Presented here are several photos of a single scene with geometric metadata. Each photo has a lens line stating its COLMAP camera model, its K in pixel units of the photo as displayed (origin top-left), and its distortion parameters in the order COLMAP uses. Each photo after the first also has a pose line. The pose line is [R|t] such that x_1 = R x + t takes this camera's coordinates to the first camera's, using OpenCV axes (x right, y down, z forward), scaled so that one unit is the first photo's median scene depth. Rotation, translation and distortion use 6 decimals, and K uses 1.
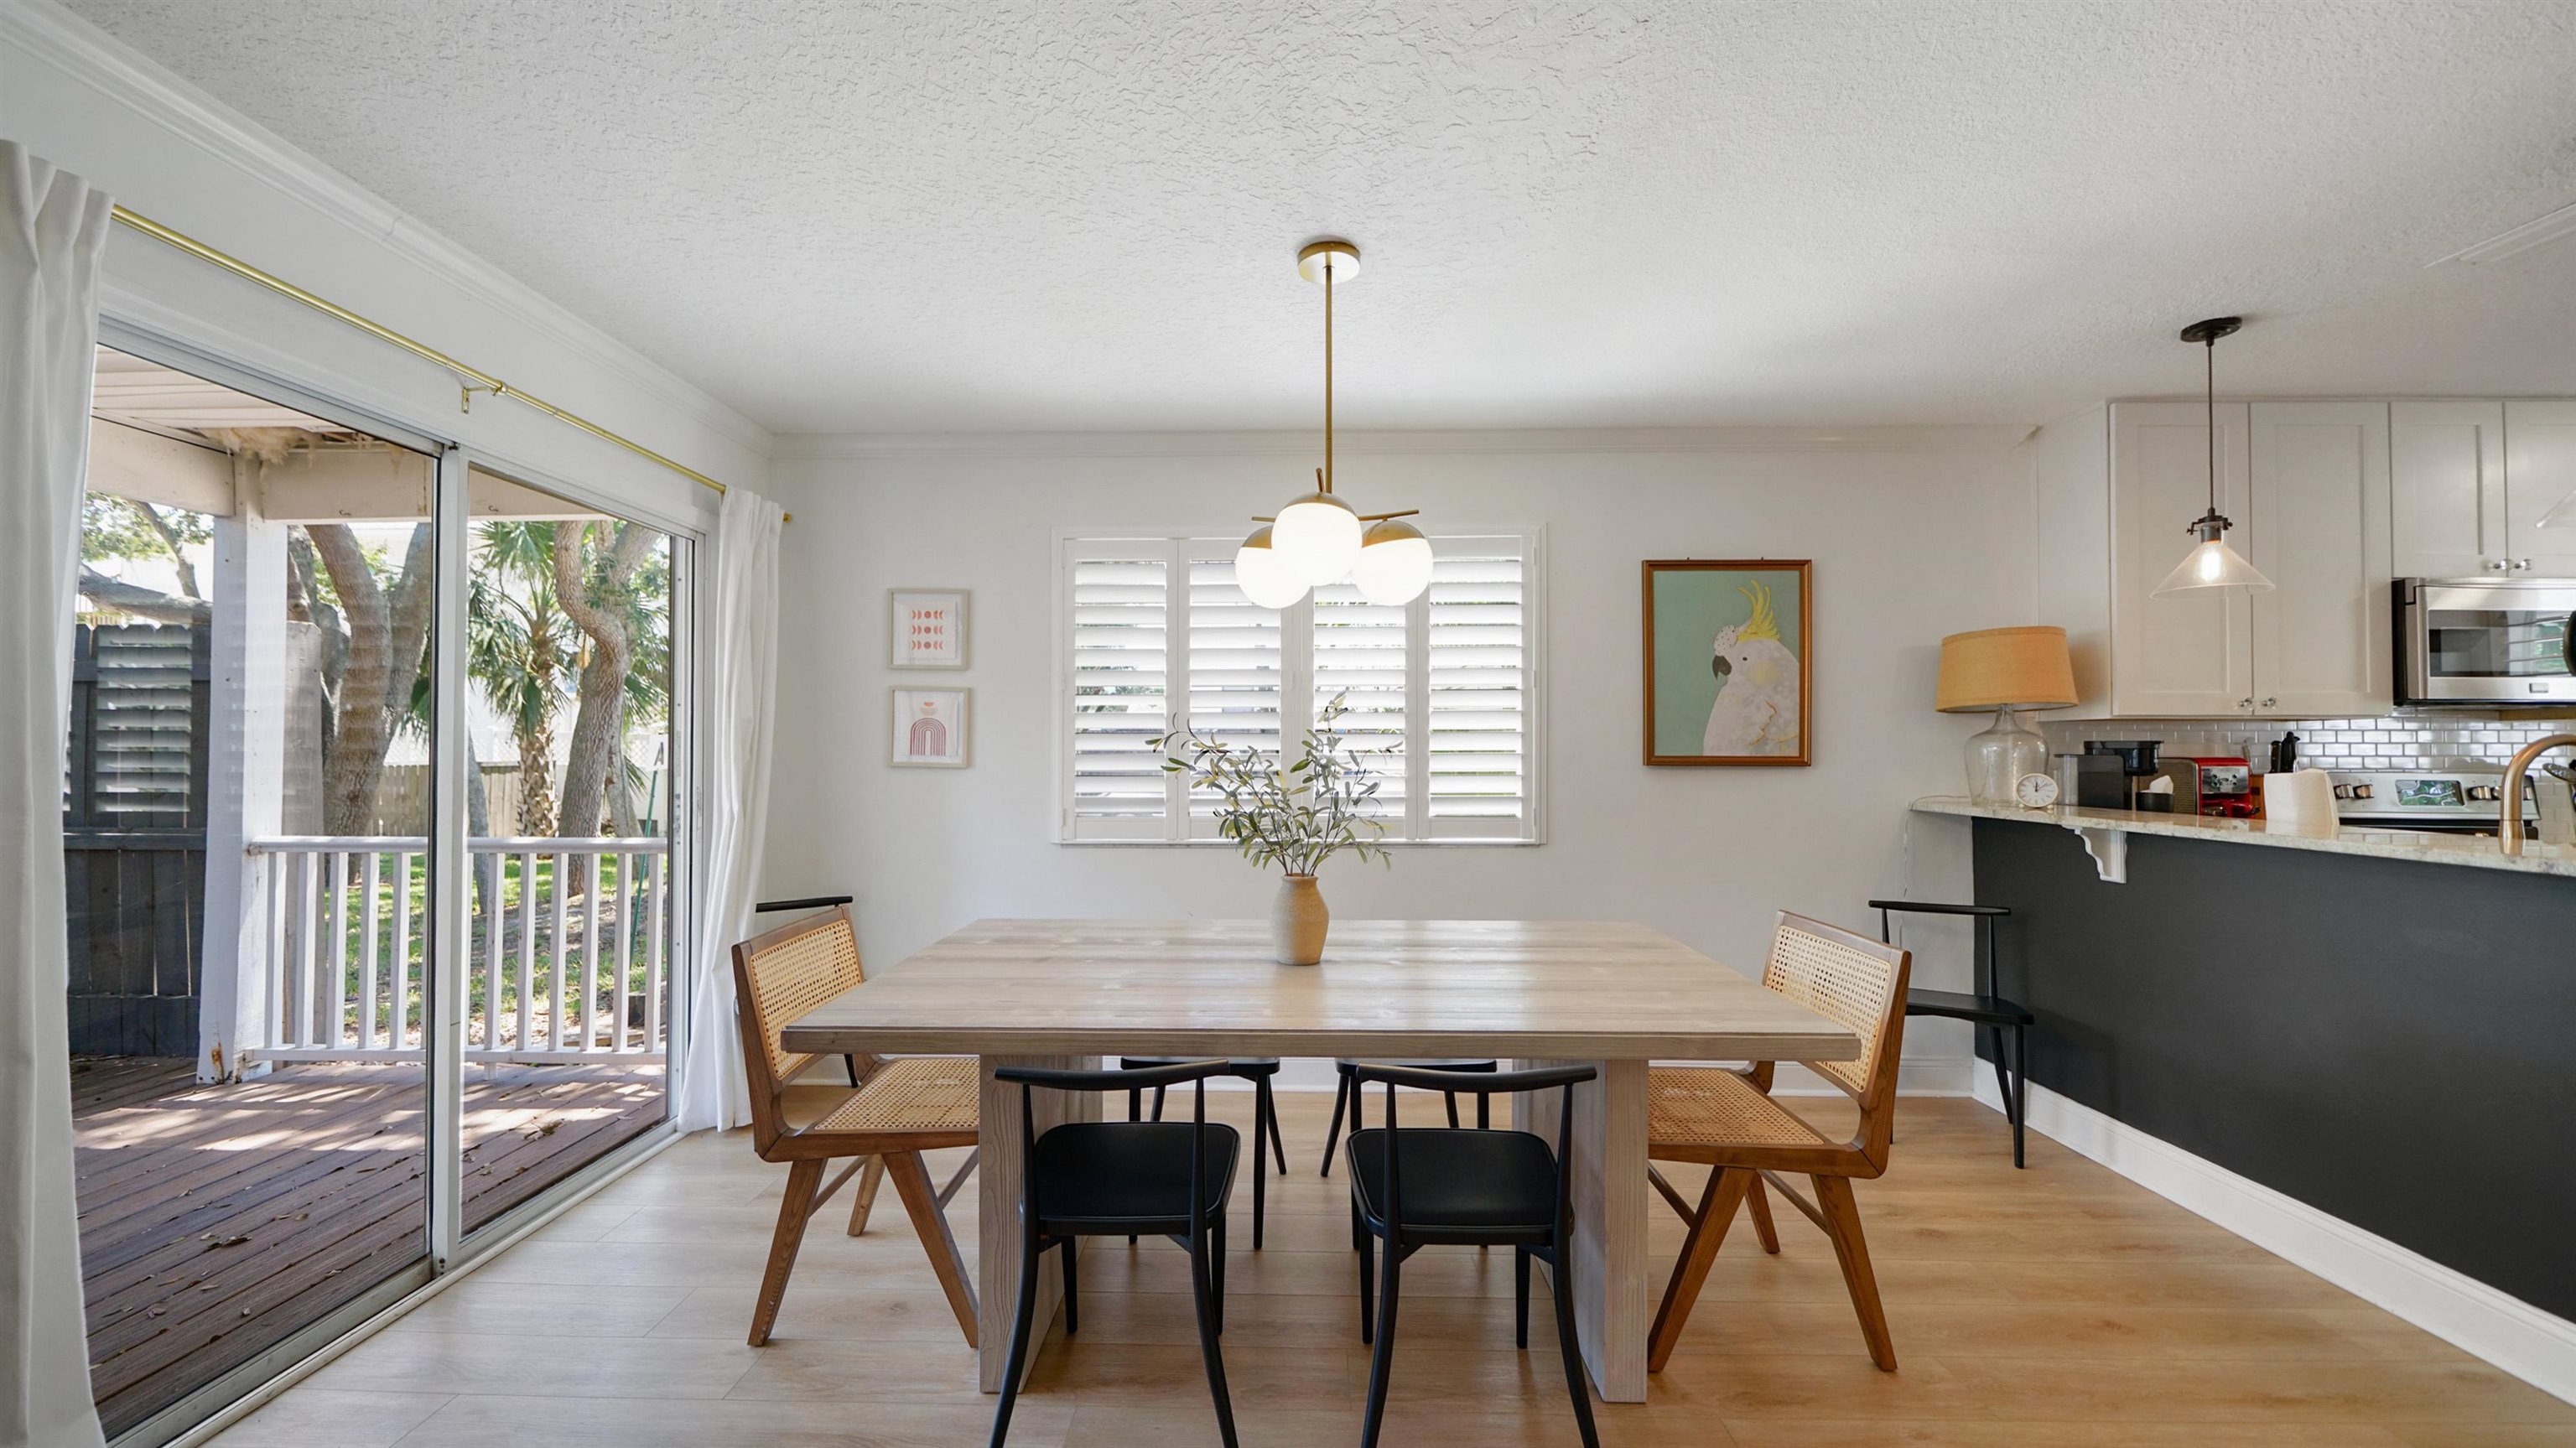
lens RADIAL K [[895.8, 0, 1280.0], [0, 895.8, 736.9], [0, 0, 1]] dist [-0.002371, -0.000579]
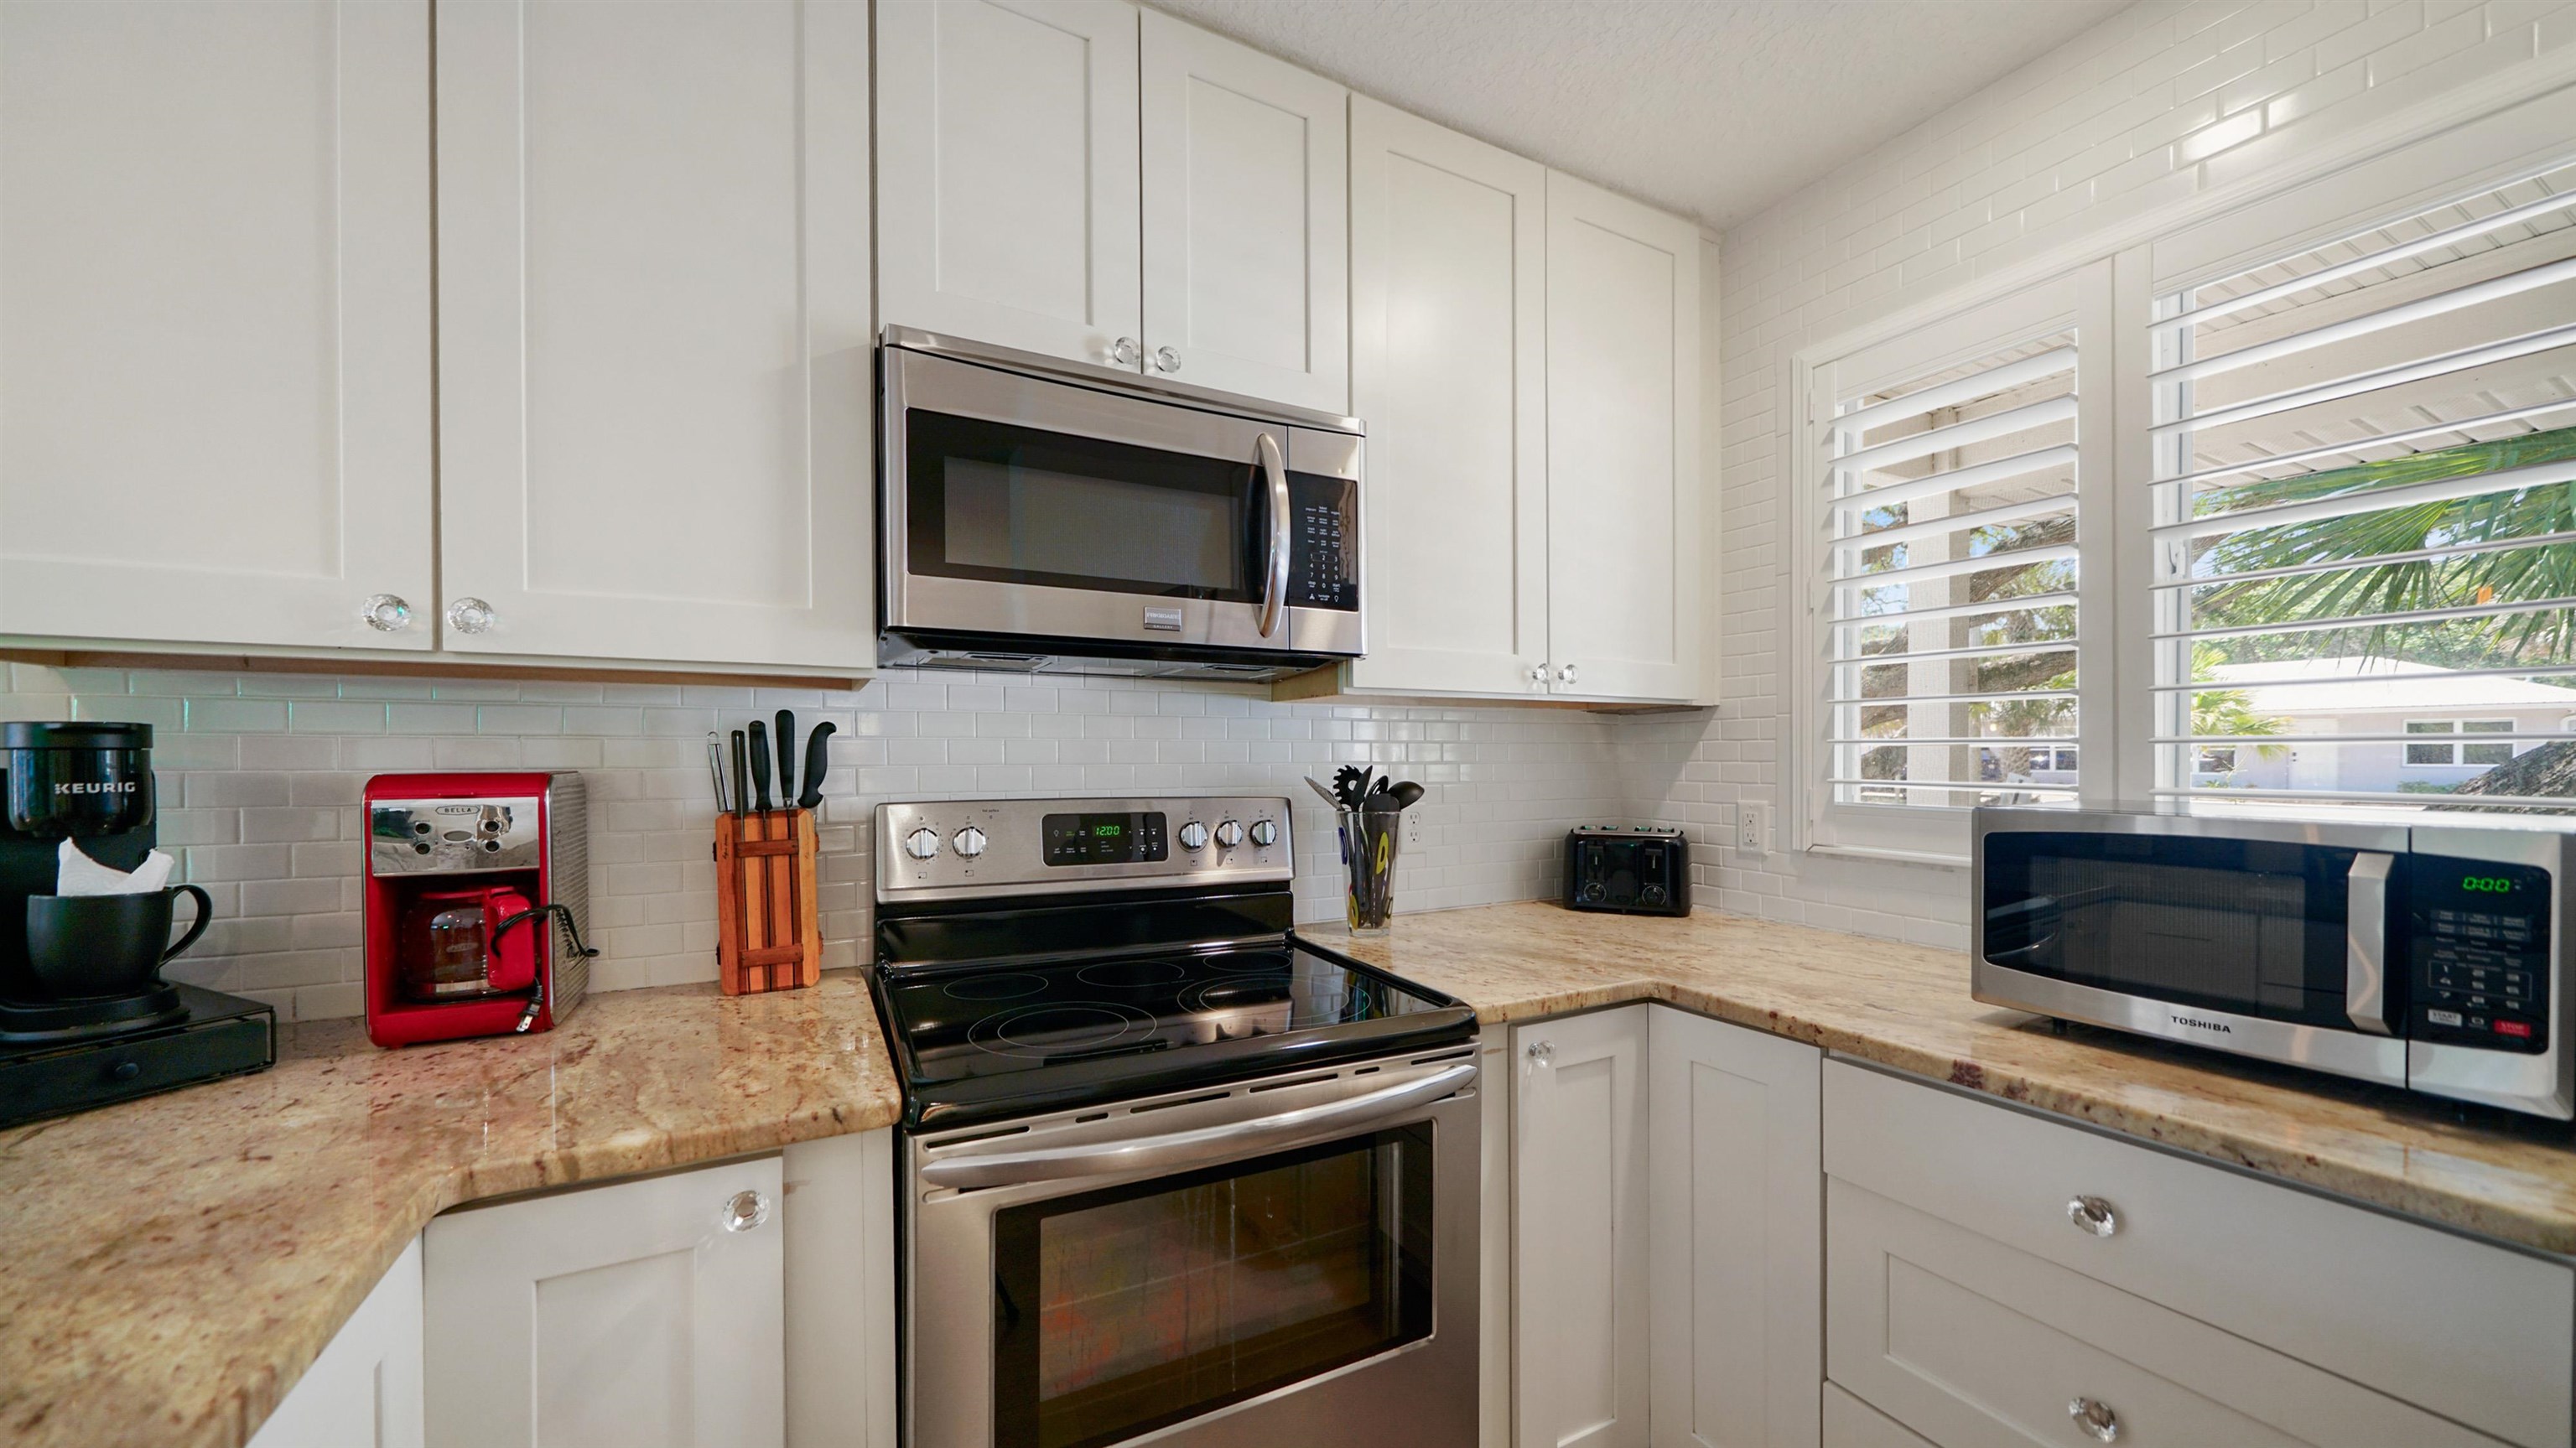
lens RADIAL K [[895.8, 0, 1257.2], [0, 895.8, 769.1], [0, 0, 1]] dist [-0.002371, -0.000579]
pose [[0.879168, -0.009021, 0.476426, 1.118173], [-0.007508, 0.999434, 0.032779, 0.006955], [-0.476453, -0.032395, 0.878603, 0.508567]]
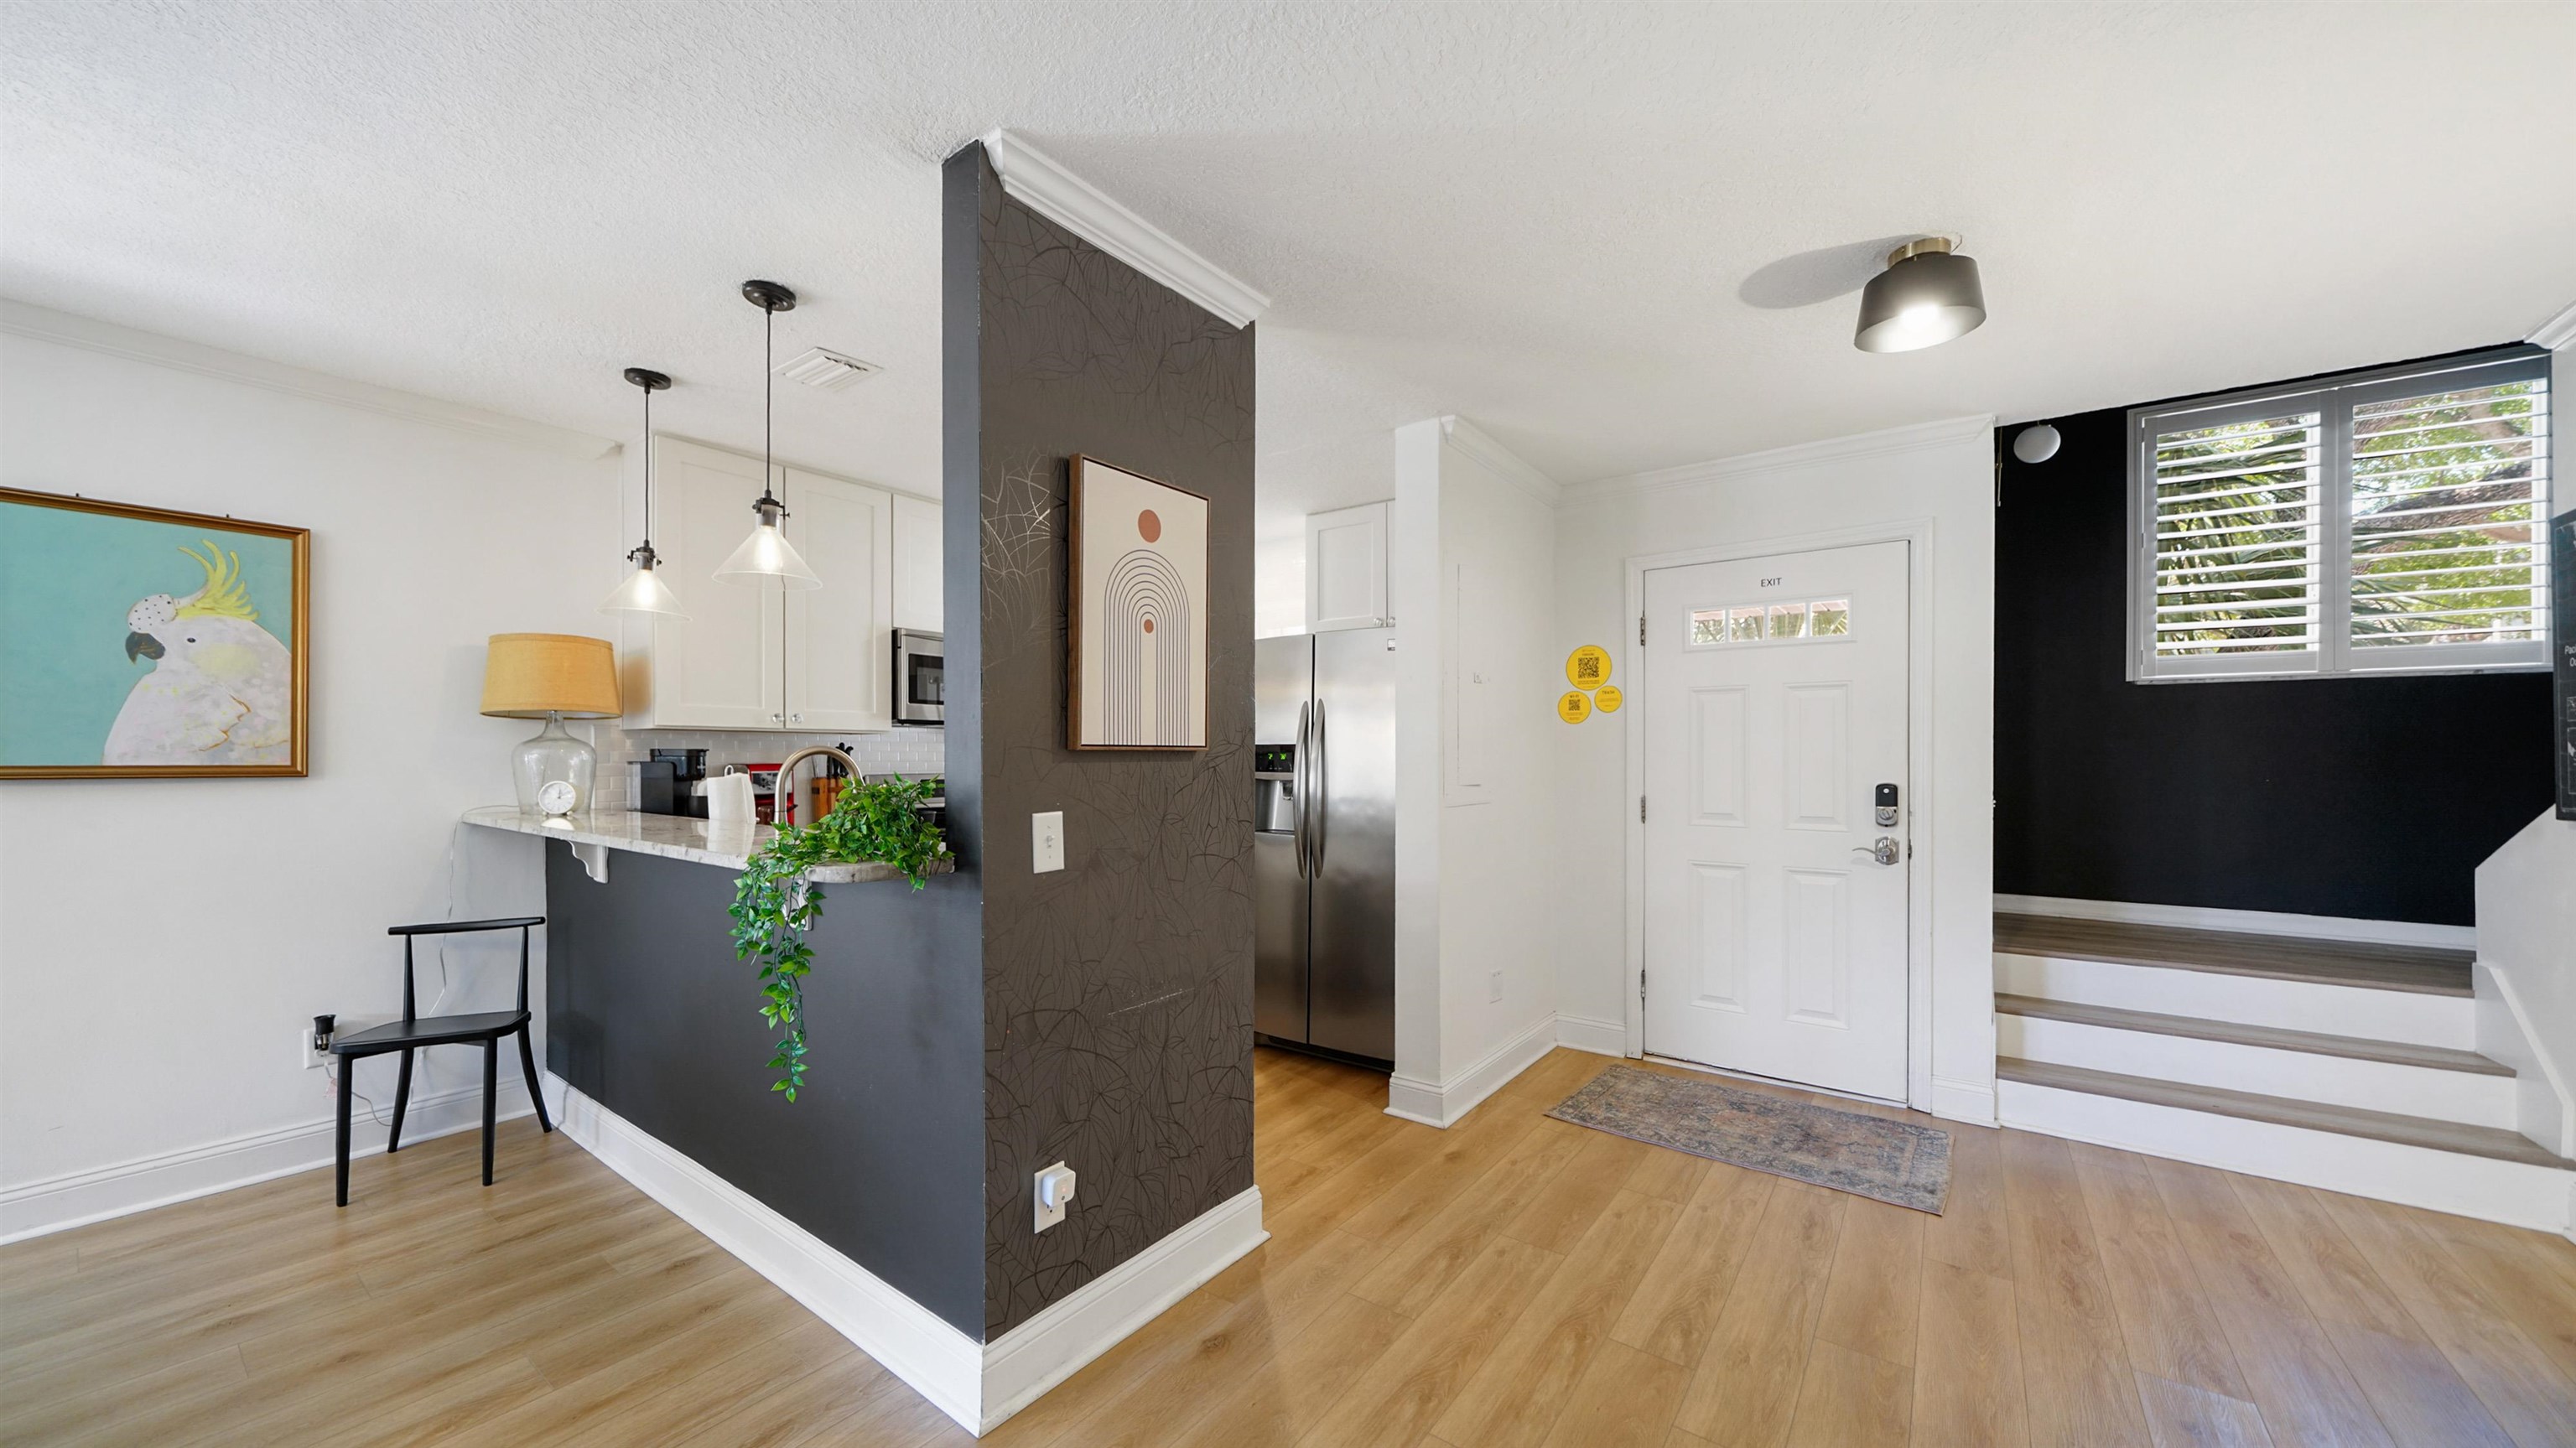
lens RADIAL K [[895.8, 0, 1266.7], [0, 895.8, 757.2], [0, 0, 1]] dist [-0.002371, -0.000579]
pose [[0.589505, 0.000032, 0.807765, 0.461648], [-0.013405, 0.999863, 0.009743, -0.005690], [-0.807654, -0.016572, 0.589424, -0.219499]]
